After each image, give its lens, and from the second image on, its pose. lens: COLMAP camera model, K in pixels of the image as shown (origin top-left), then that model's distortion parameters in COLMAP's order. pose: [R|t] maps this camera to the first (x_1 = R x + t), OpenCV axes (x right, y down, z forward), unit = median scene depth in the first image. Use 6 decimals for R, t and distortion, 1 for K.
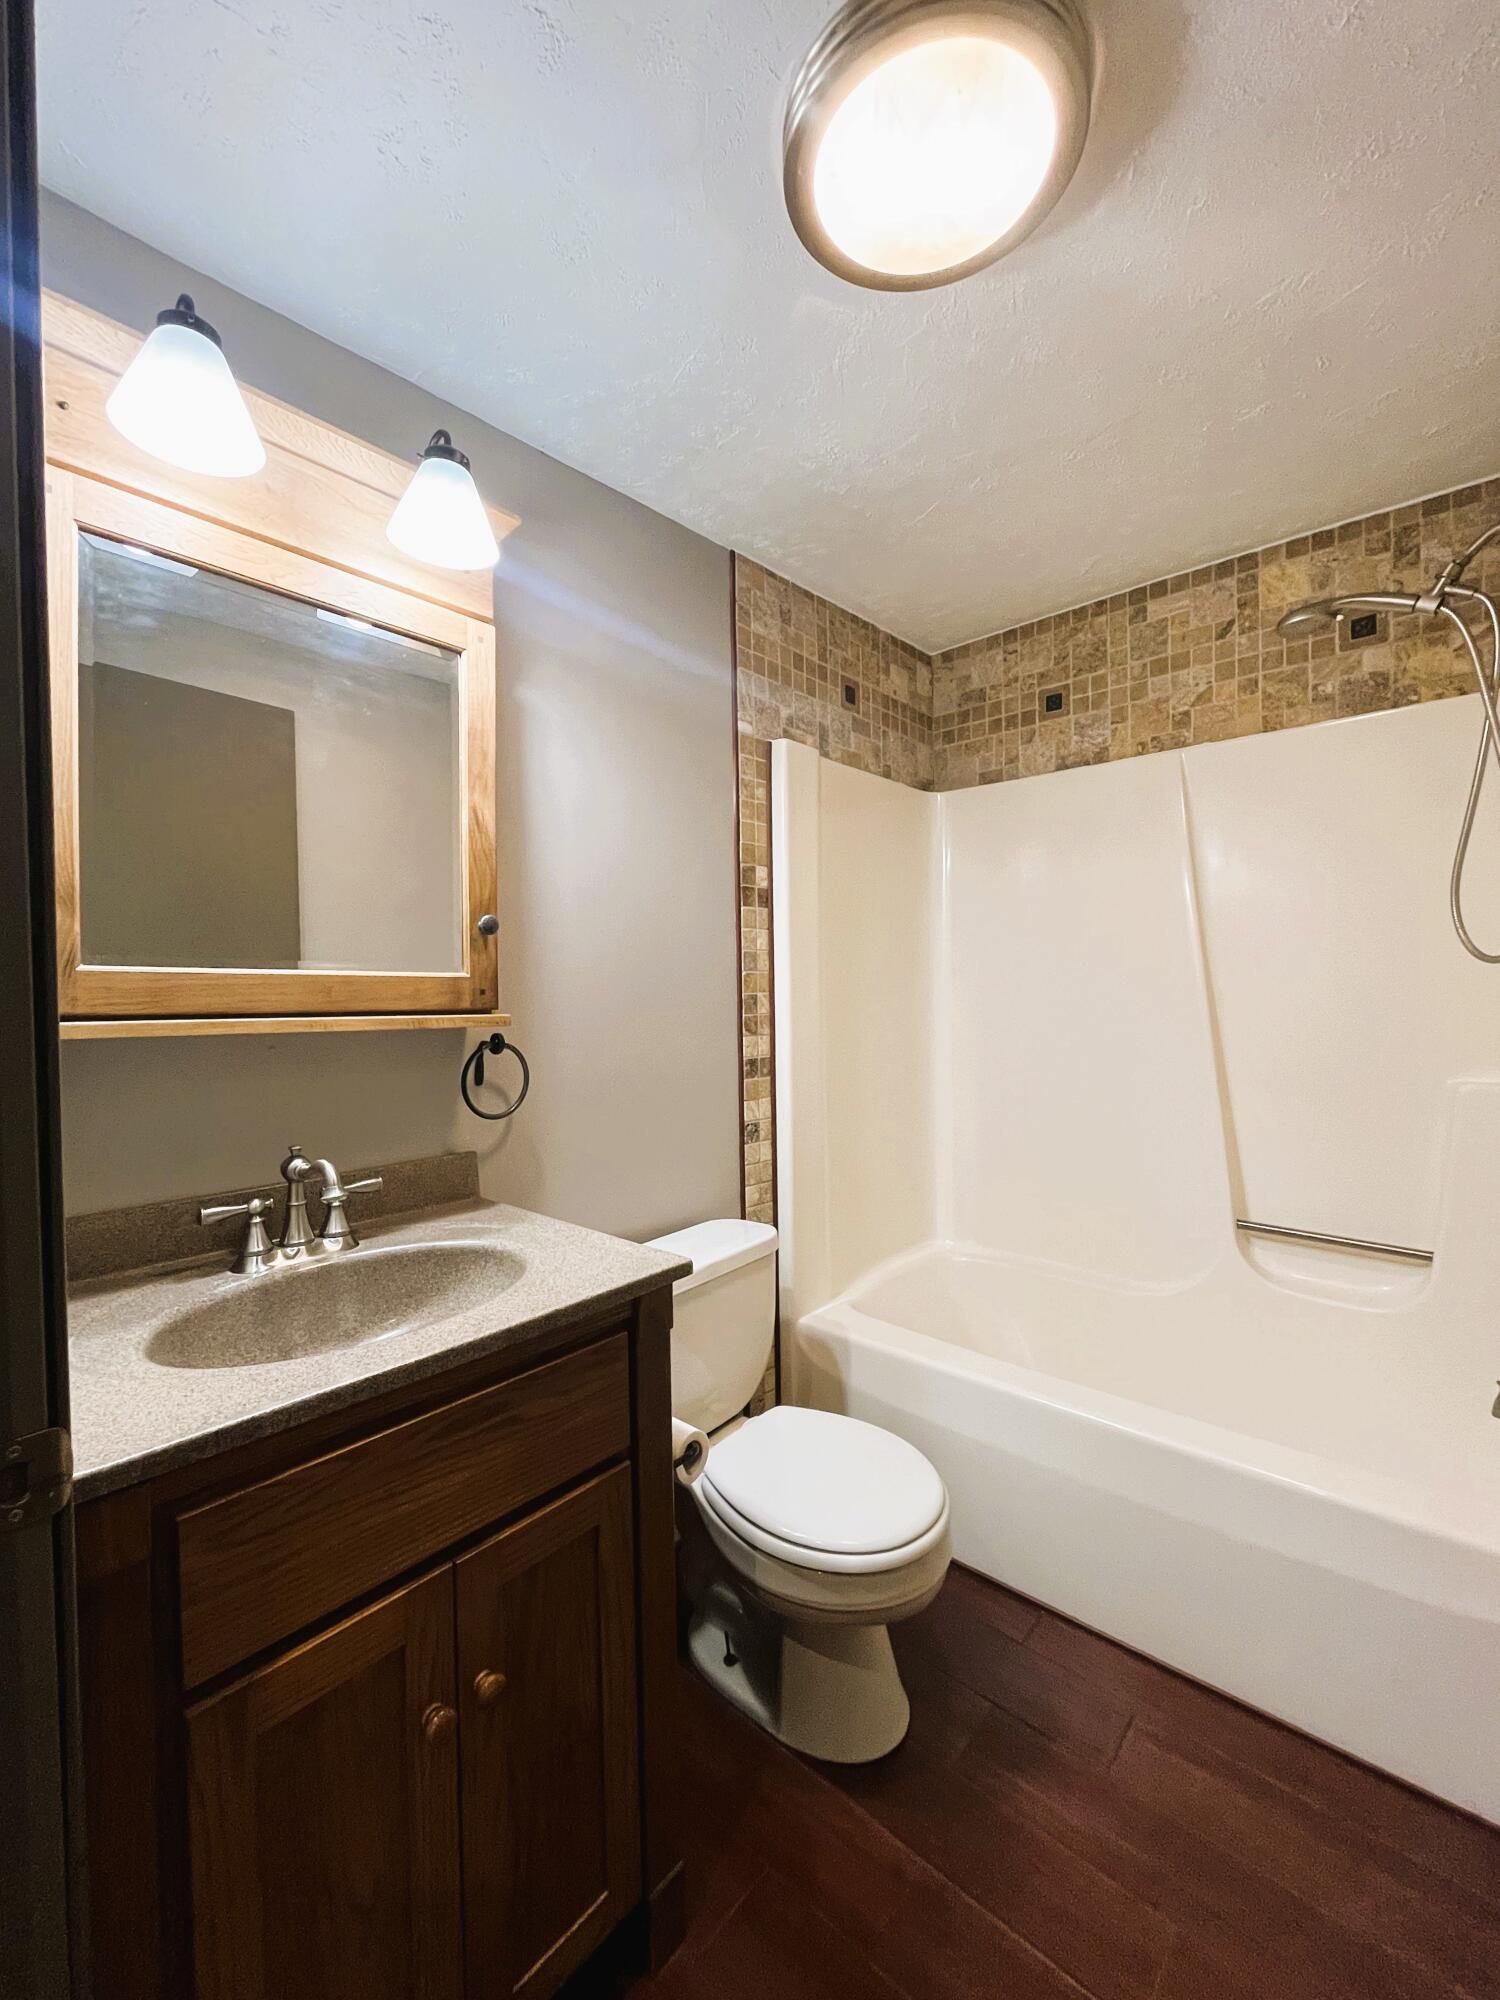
lens RADIAL K [[811.2, 0, 749.0], [0, 811.2, 999.9], [0, 0, 1]] dist [-0.003613, -0.000223]
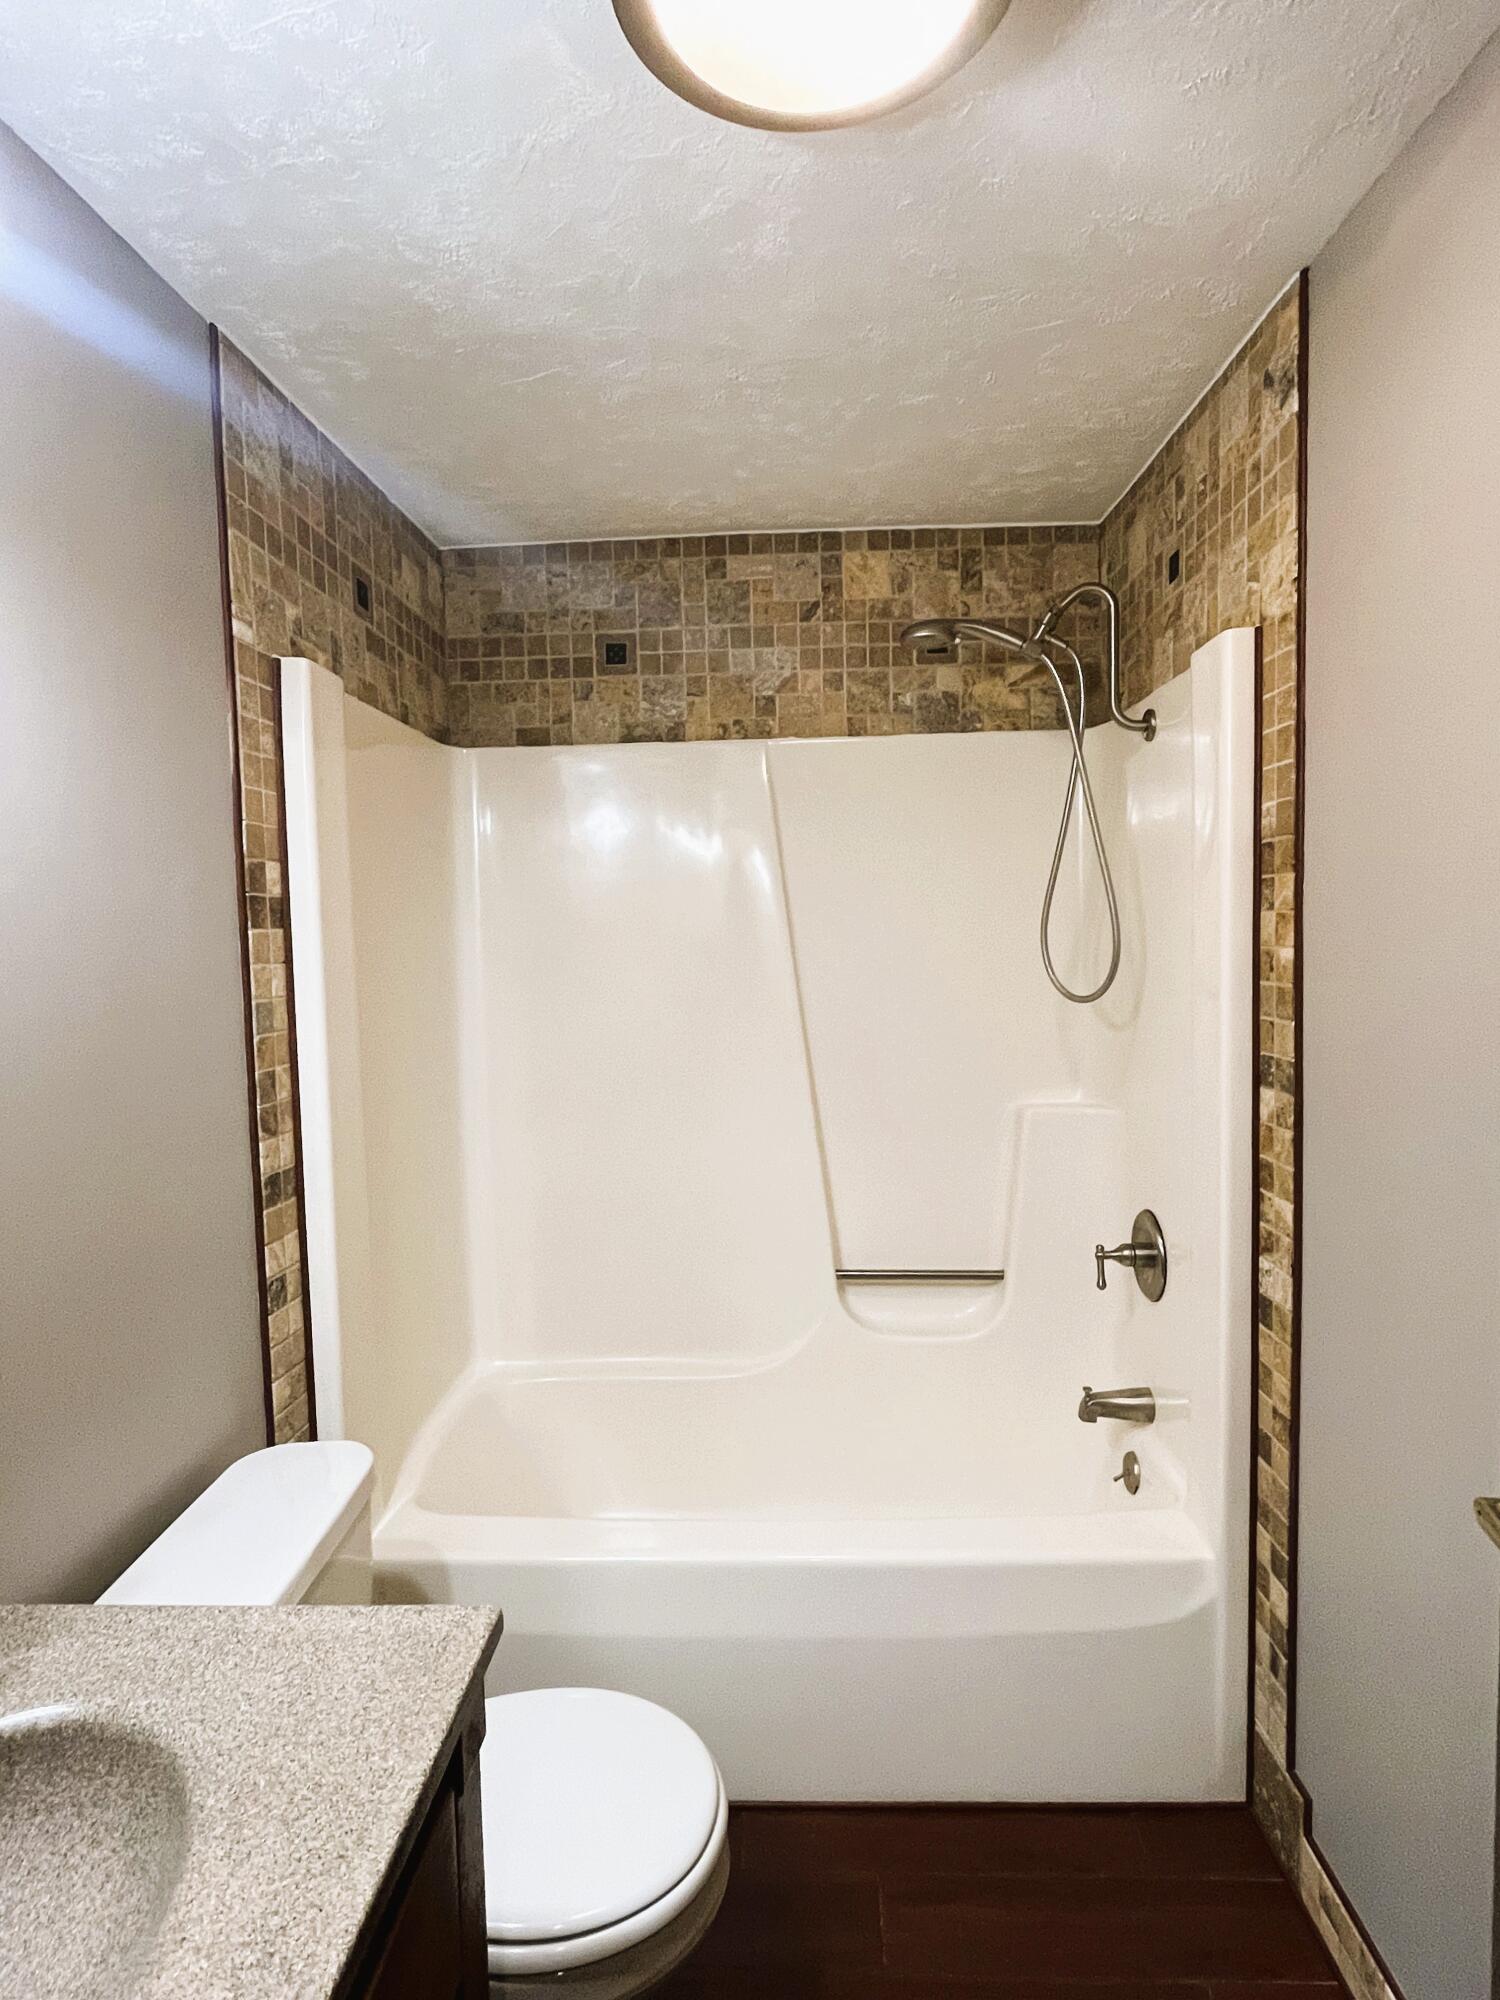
lens RADIAL K [[1051.6, 0, 750.9], [0, 1051.6, 999.3], [0, 0, 1]] dist [-0.001448, -0.001622]
pose [[0.774853, -0.041243, 0.630795, -0.209777], [0.022299, 0.999032, 0.037928, -0.081950], [-0.631748, -0.015322, 0.775022, 0.149119]]
